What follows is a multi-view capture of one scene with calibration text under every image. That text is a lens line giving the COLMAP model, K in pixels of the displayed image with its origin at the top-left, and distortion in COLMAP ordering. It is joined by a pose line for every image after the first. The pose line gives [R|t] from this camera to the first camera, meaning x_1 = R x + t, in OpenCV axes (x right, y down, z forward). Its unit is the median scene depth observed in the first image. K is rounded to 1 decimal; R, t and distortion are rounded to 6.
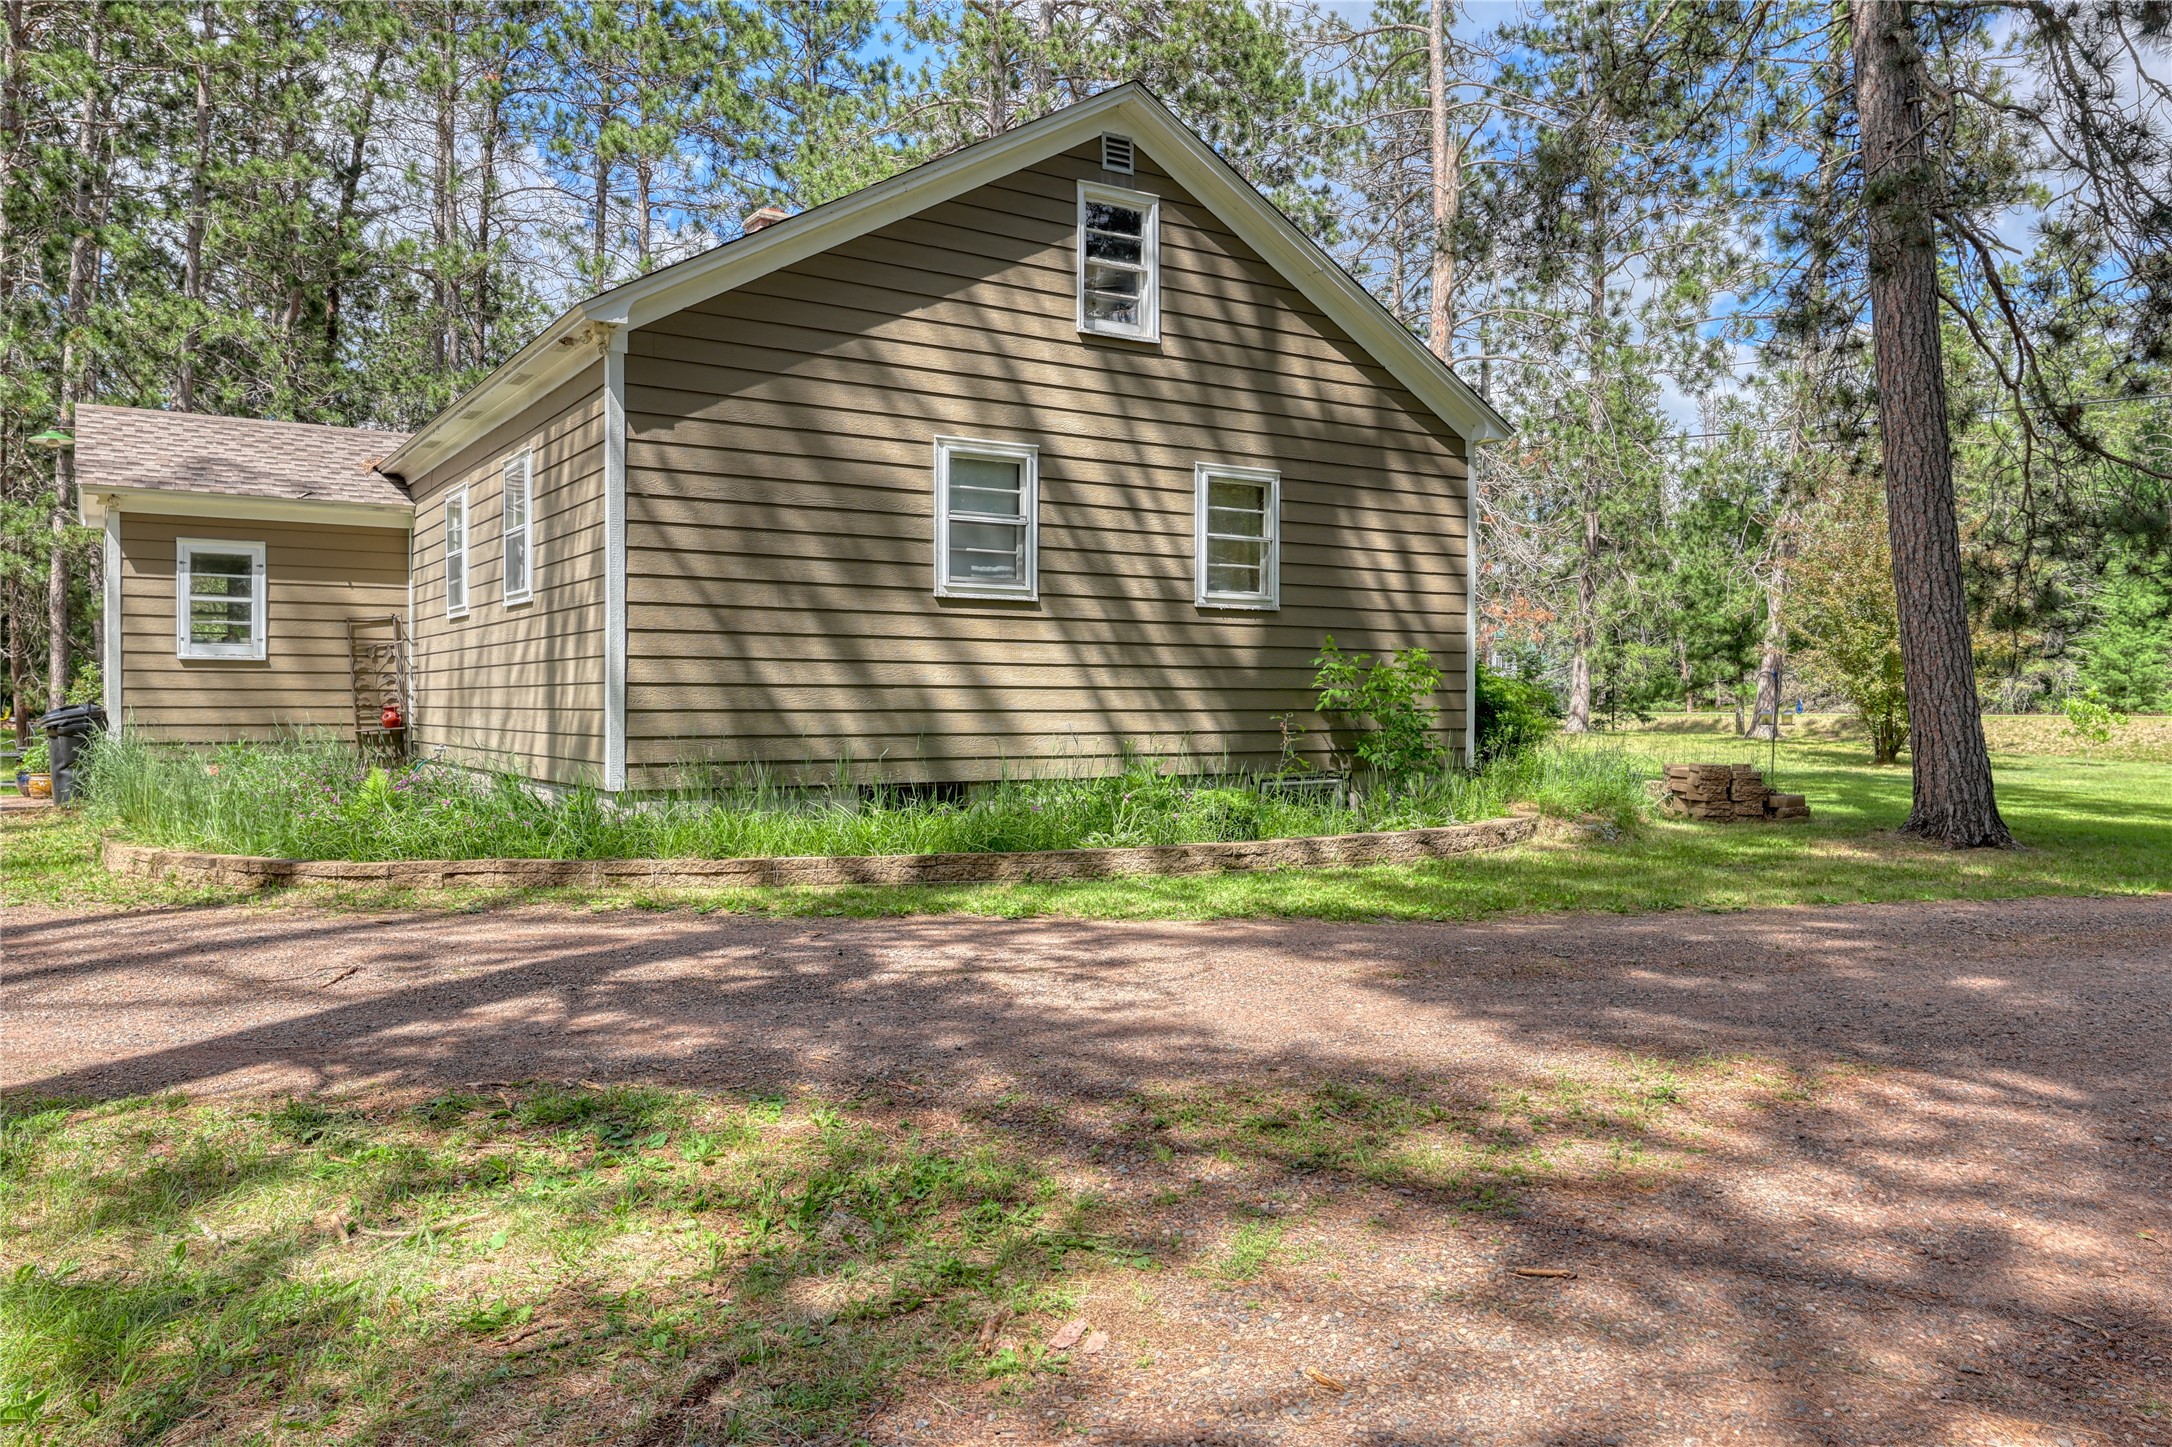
lens RADIAL K [[1563.7, 0, 1082.4], [0, 1563.7, 724.7], [0, 0, 1]] dist [-0.007525, -0.002846]
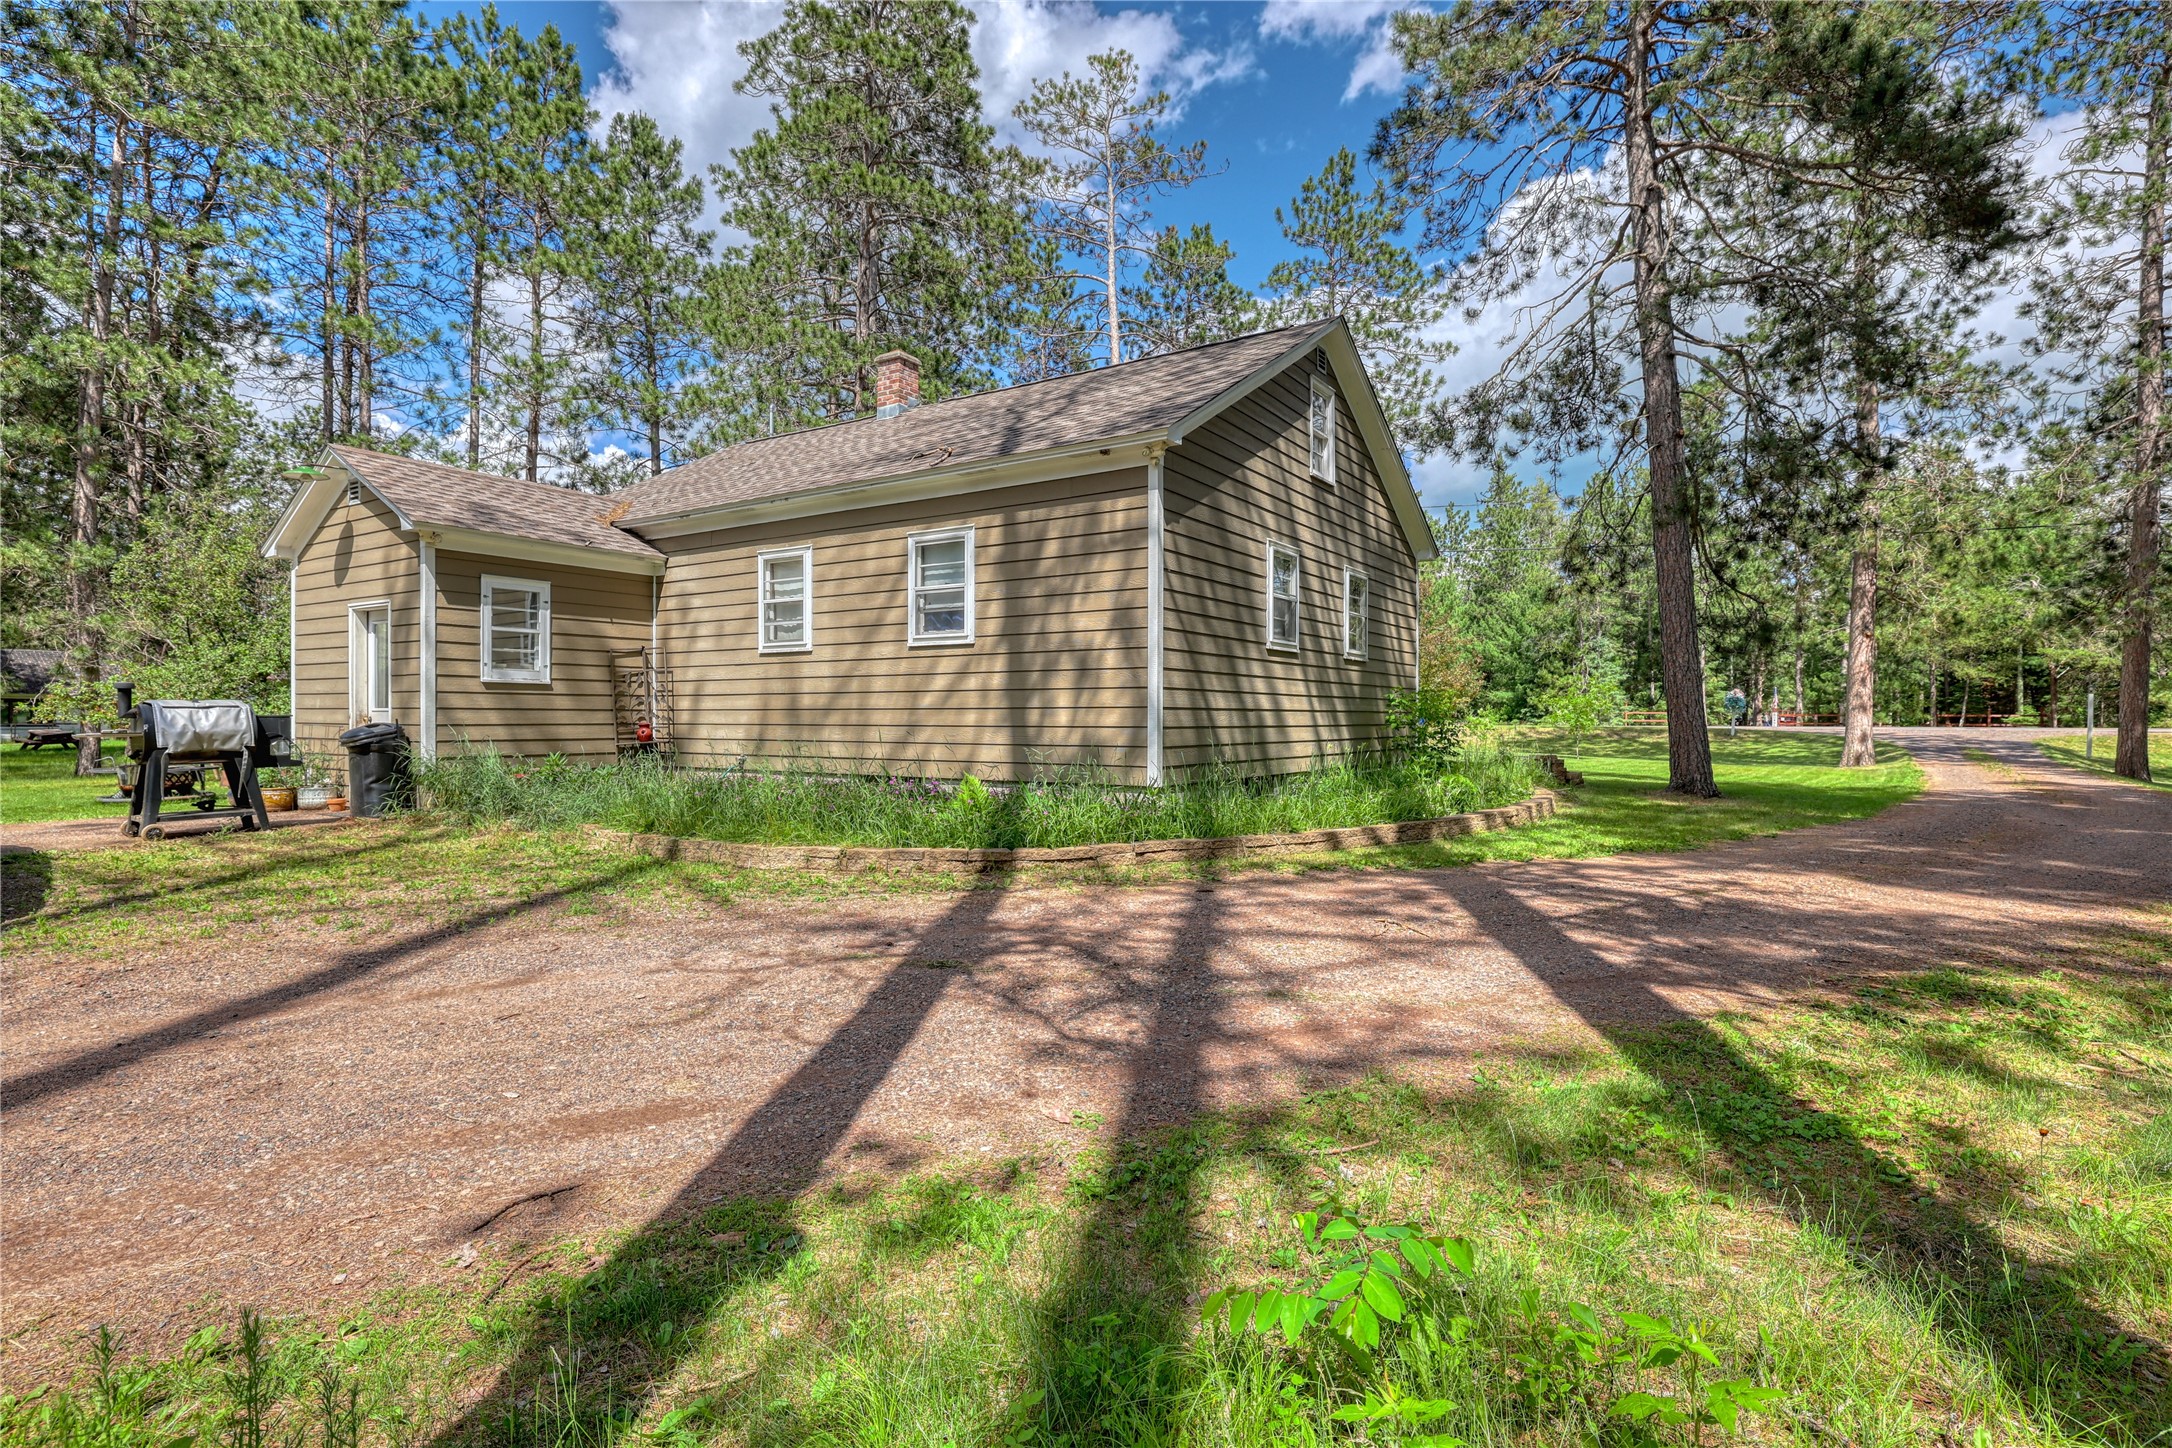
lens RADIAL K [[1059.3, 0, 1085.7], [0, 1059.3, 728.6], [0, 0, 1]] dist [-0.000434, -0.000098]
pose [[0.916625, -0.004074, 0.399727, -0.584286], [0.005261, 0.999984, -0.001873, -0.005610], [-0.399713, 0.003820, 0.916632, 0.146632]]
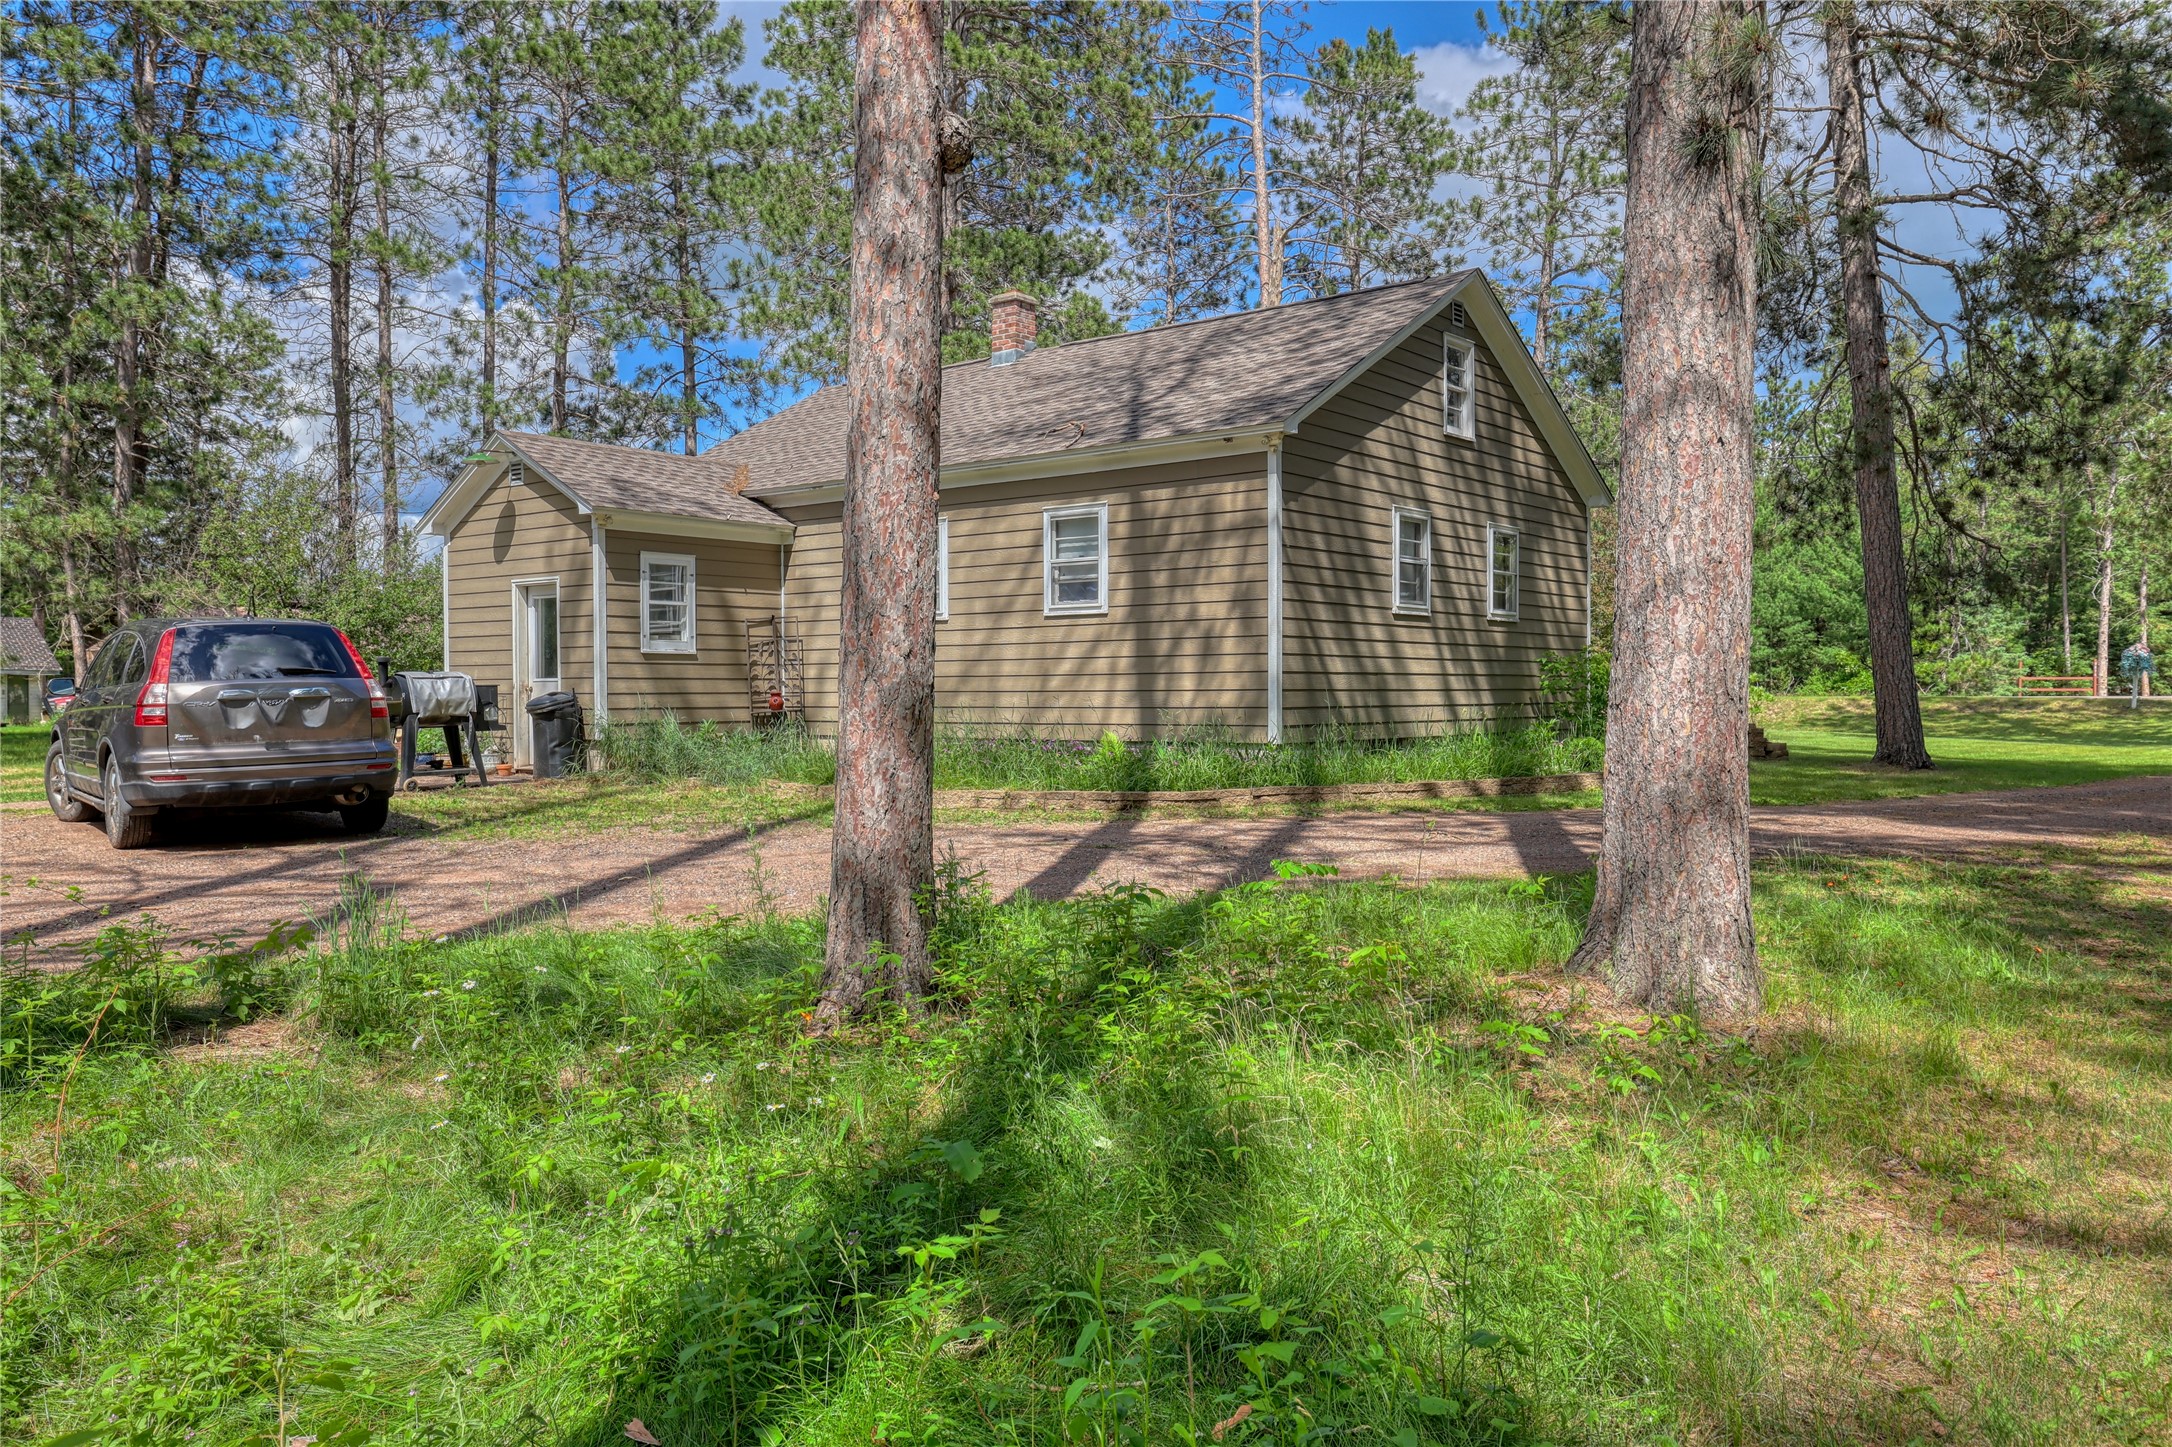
lens RADIAL K [[1603.9, 0, 1069.7], [0, 1603.9, 733.3], [0, 0, 1]] dist [-0.039195, -0.002102]
pose [[0.952966, -0.013629, 0.302772, -0.768700], [0.010347, 0.999869, 0.012440, 0.009266], [-0.302902, -0.008722, 0.952982, -0.325510]]
